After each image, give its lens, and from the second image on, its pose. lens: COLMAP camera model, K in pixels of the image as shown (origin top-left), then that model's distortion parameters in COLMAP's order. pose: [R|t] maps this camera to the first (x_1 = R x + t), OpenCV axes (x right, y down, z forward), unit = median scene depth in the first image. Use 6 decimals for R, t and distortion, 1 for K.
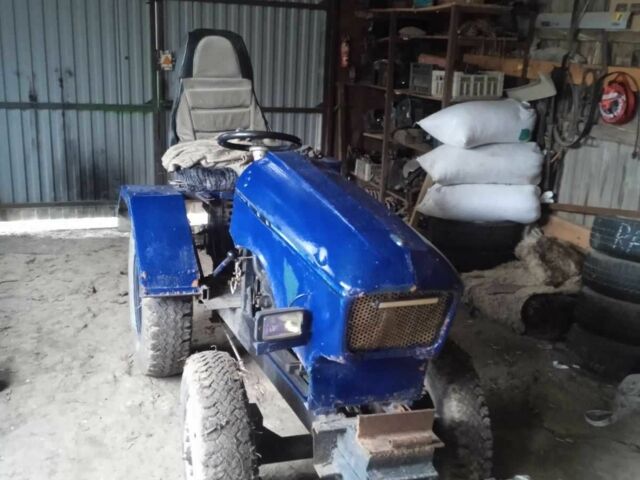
lens RADIAL K [[716.7, 0, 320.0], [0, 716.7, 240.0], [0, 0, 1]] dist [0.039697, -0.012648]
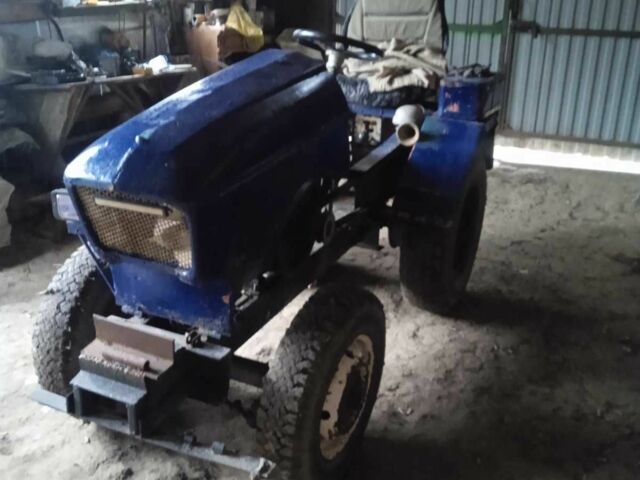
lens RADIAL K [[716.7, 0, 320.0], [0, 716.7, 240.0], [0, 0, 1]] dist [0.039697, -0.012648]
pose [[0.706657, 0.217723, -0.673226, 0.747199], [-0.162586, 0.975986, 0.144976, -0.033786], [0.688623, 0.007009, 0.725085, 0.429881]]
